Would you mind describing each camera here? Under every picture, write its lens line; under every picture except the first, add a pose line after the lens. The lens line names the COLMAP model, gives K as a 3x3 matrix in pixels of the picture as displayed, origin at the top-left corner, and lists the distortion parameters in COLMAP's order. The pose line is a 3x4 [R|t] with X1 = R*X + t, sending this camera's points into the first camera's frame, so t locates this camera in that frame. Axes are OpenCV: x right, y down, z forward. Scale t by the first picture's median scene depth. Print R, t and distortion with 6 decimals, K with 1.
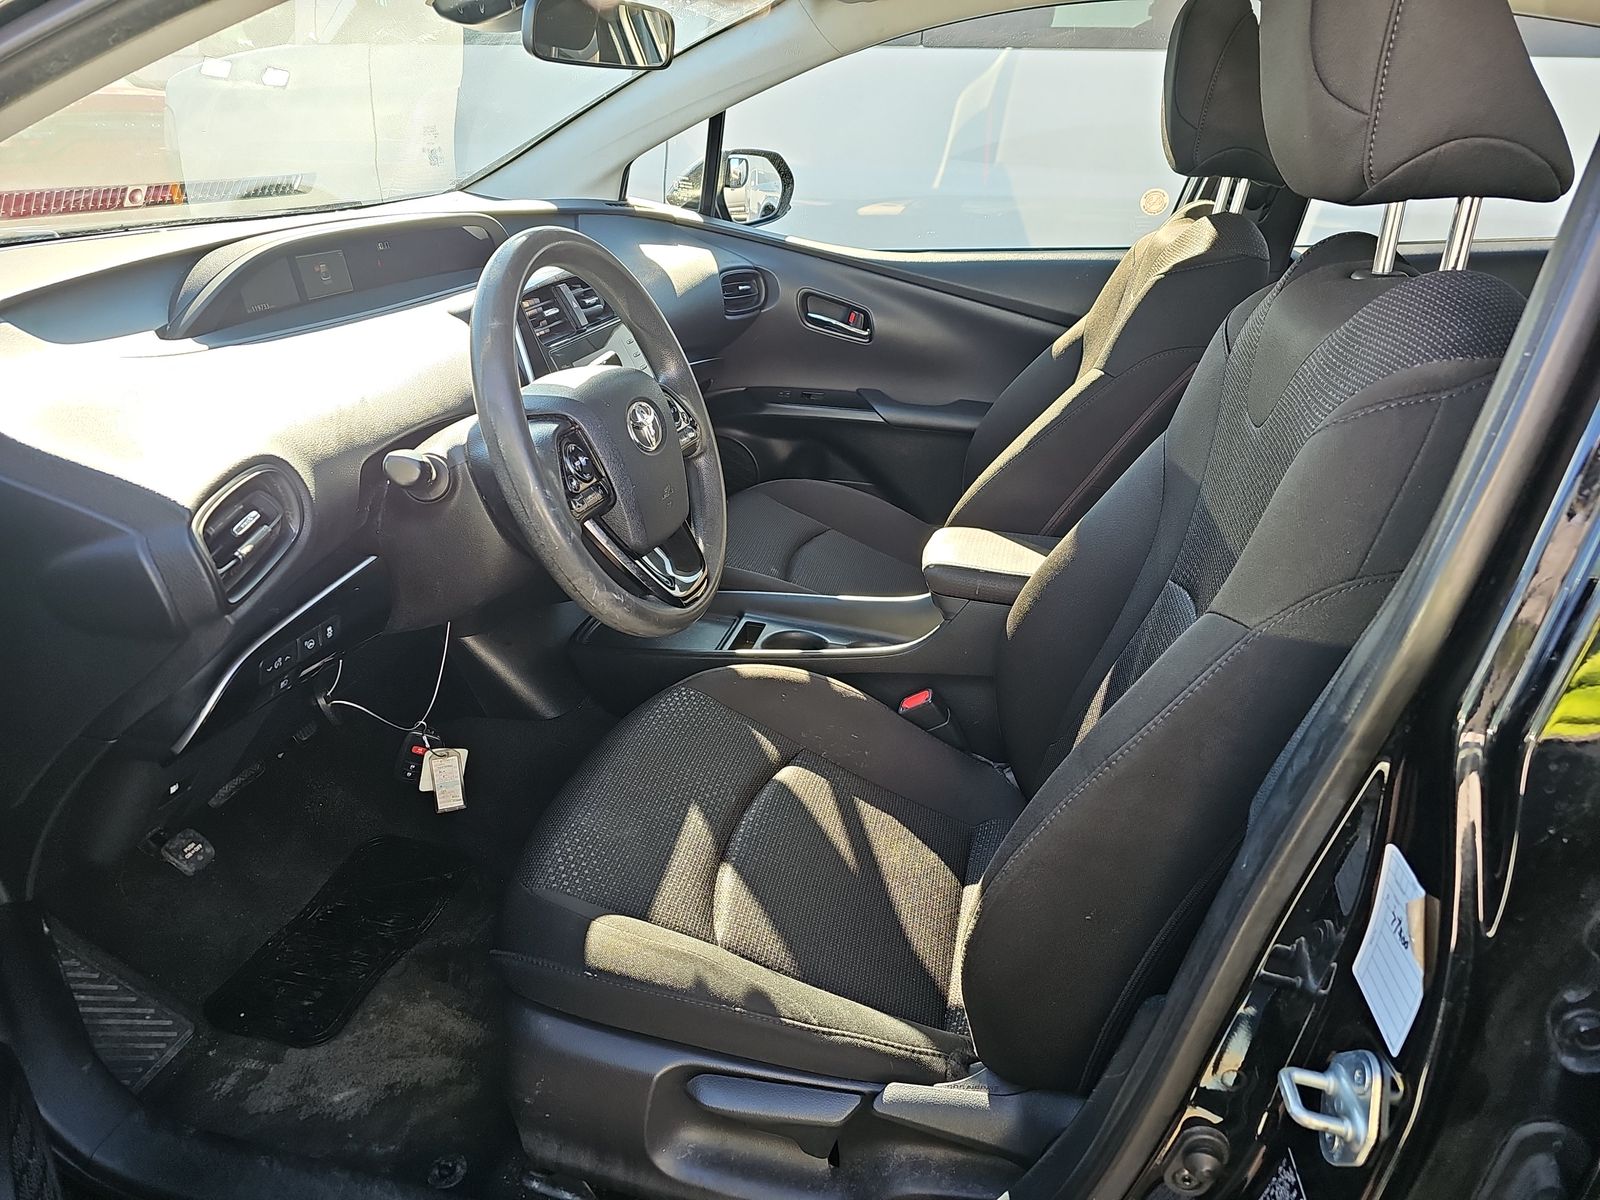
lens RADIAL K [[1090.0, 0, 794.4], [0, 1090.0, 590.7], [0, 0, 1]] dist [0.057806, -0.053851]
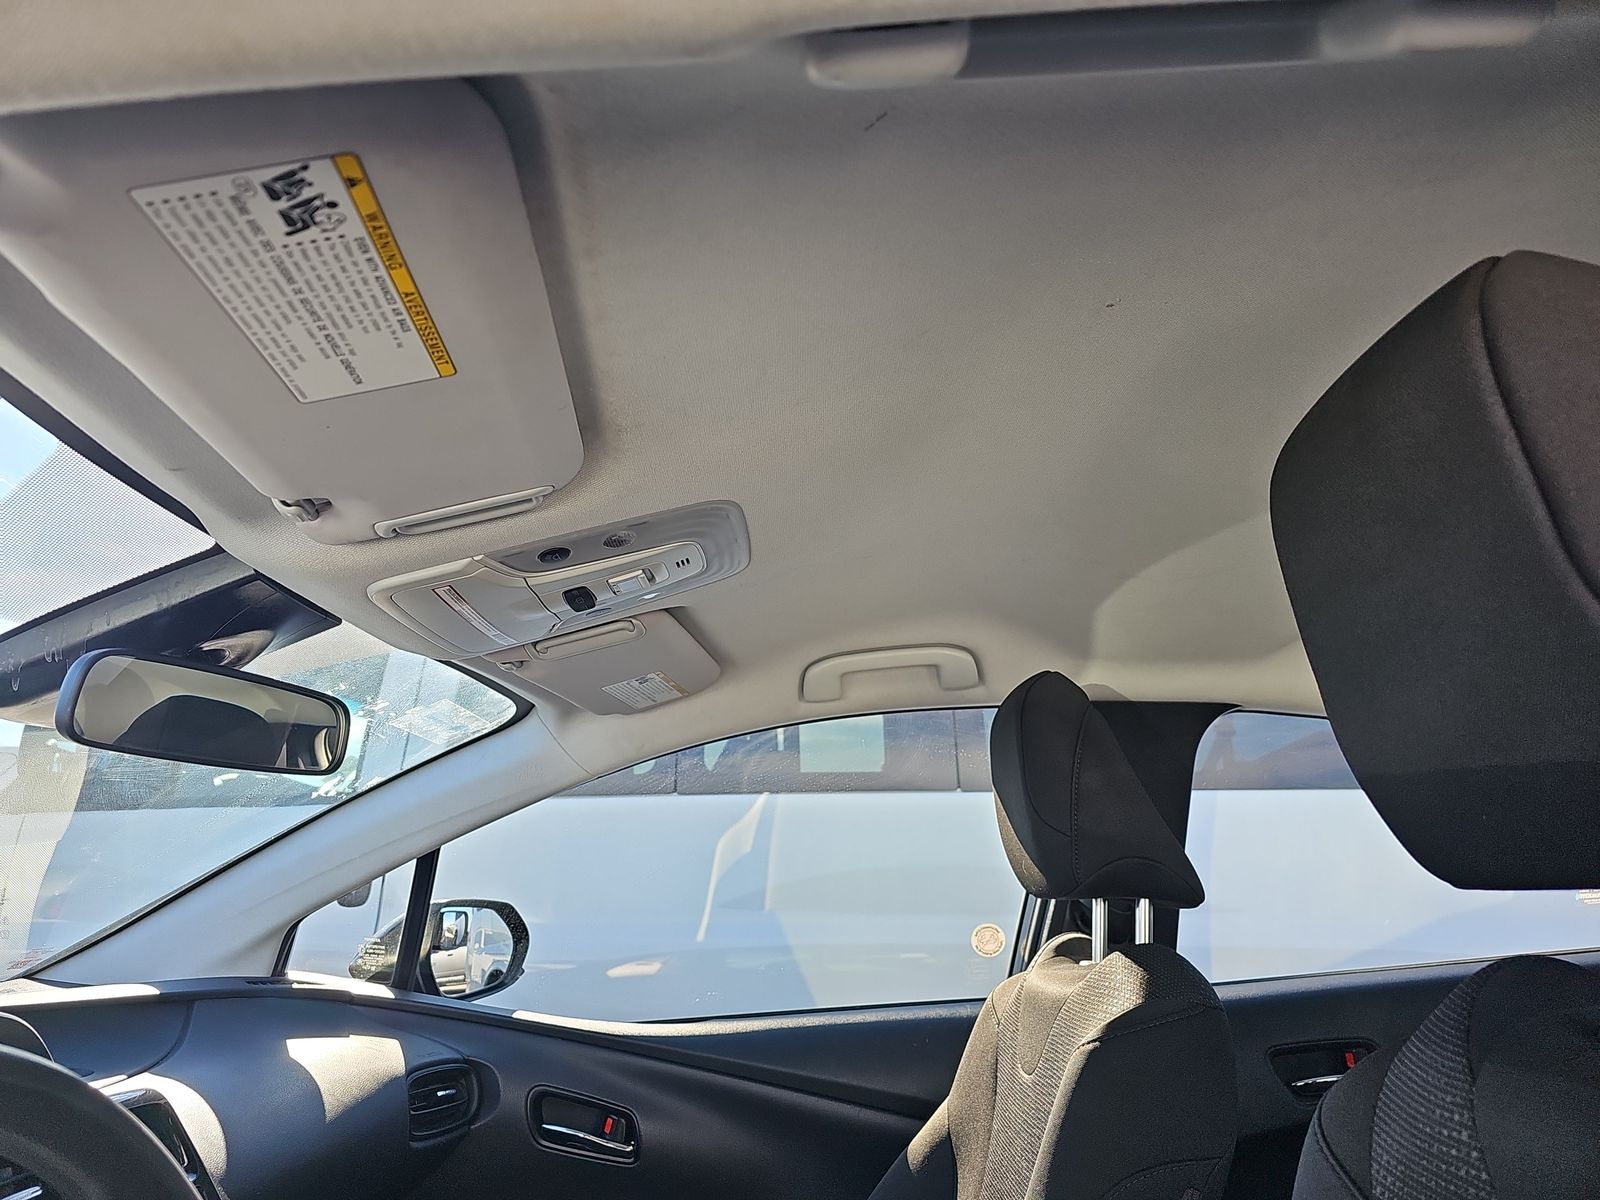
lens RADIAL K [[1090.0, 0, 794.4], [0, 1090.0, 590.7], [0, 0, 1]] dist [0.057806, -0.053851]
pose [[0.974687, 0.022923, 0.222396, 0.004731], [0.119631, 0.786873, -0.605408, -0.077677], [-0.188875, 0.616689, 0.764213, 0.233549]]
